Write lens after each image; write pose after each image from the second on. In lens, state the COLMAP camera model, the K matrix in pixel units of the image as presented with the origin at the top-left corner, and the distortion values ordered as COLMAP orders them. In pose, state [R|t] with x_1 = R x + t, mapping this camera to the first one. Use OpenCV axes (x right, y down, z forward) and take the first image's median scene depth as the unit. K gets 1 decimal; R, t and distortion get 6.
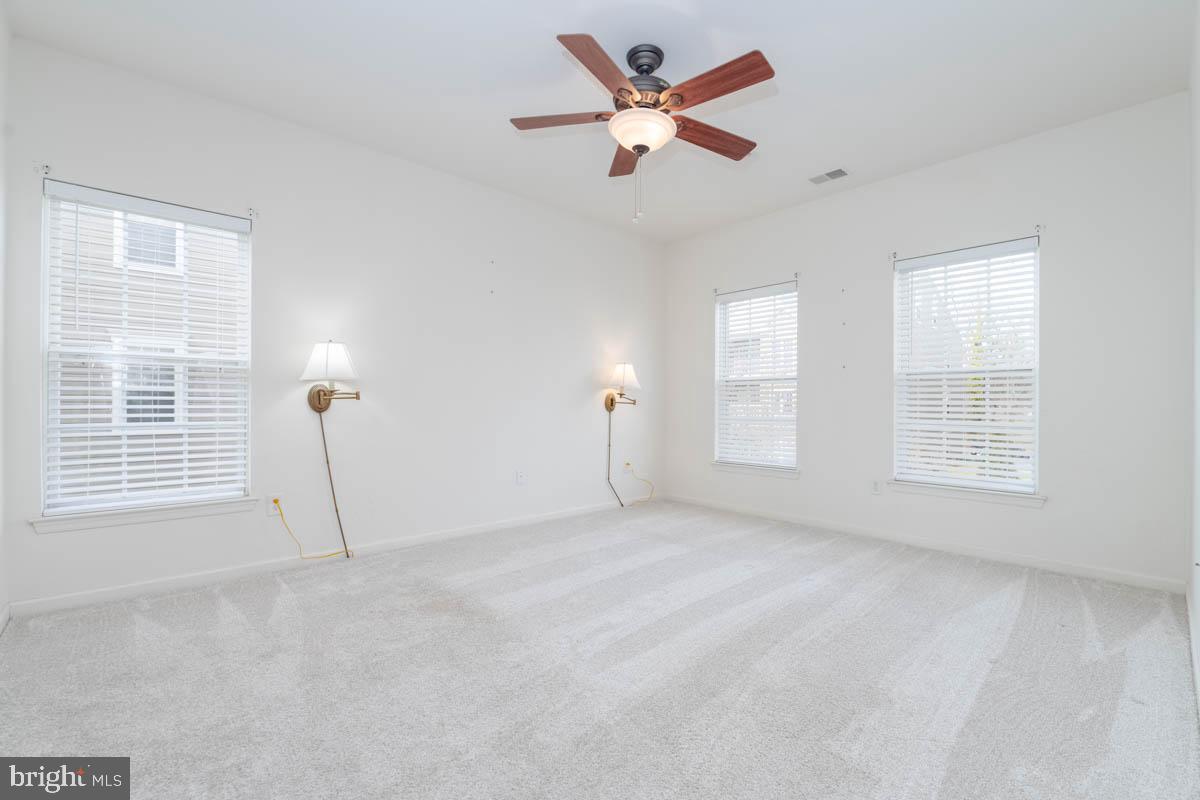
lens RADIAL K [[513.1, 0, 600.0], [0, 513.1, 400.0], [0, 0, 1]] dist [-0.000297, -0.000052]
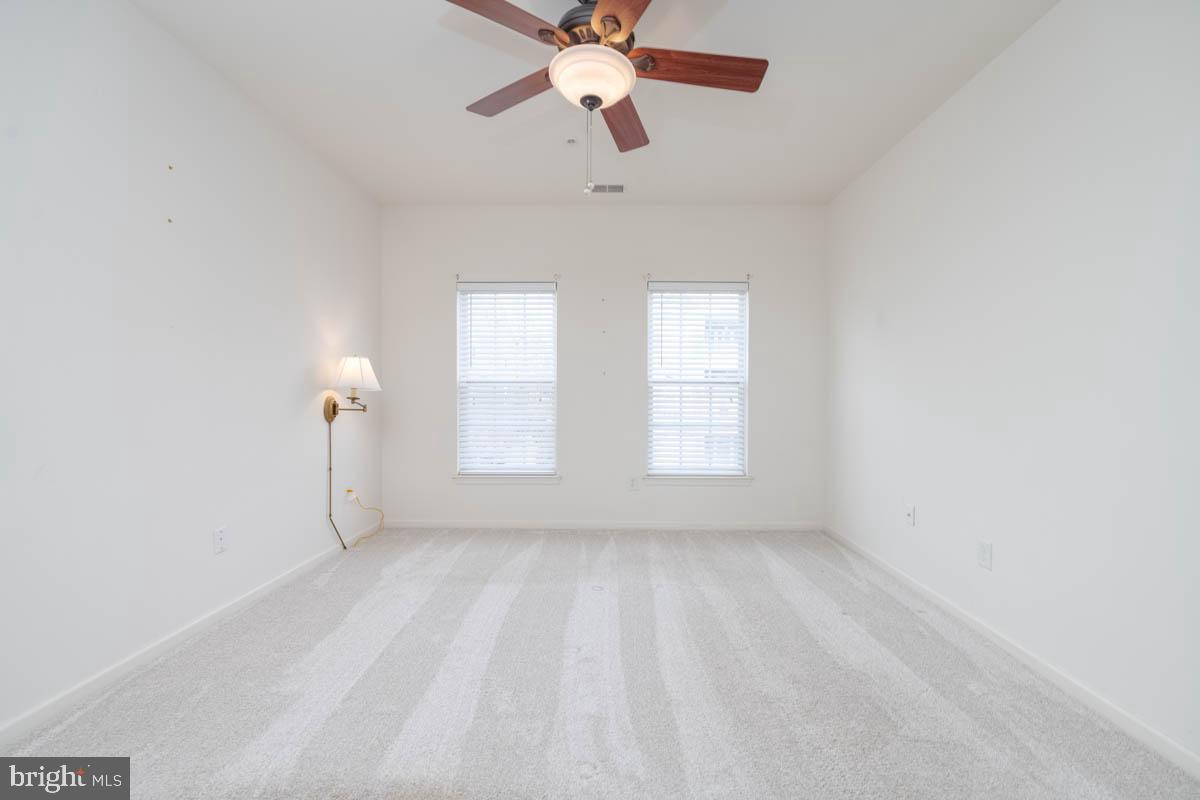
lens RADIAL K [[521.5, 0, 600.0], [0, 521.5, 400.0], [0, 0, 1]] dist [-0.004162, -0.000380]
pose [[0.681188, -0.010503, 0.732033, -0.334573], [-0.005321, 0.999800, 0.019297, -0.031800], [-0.732089, -0.017040, 0.680996, 0.293099]]
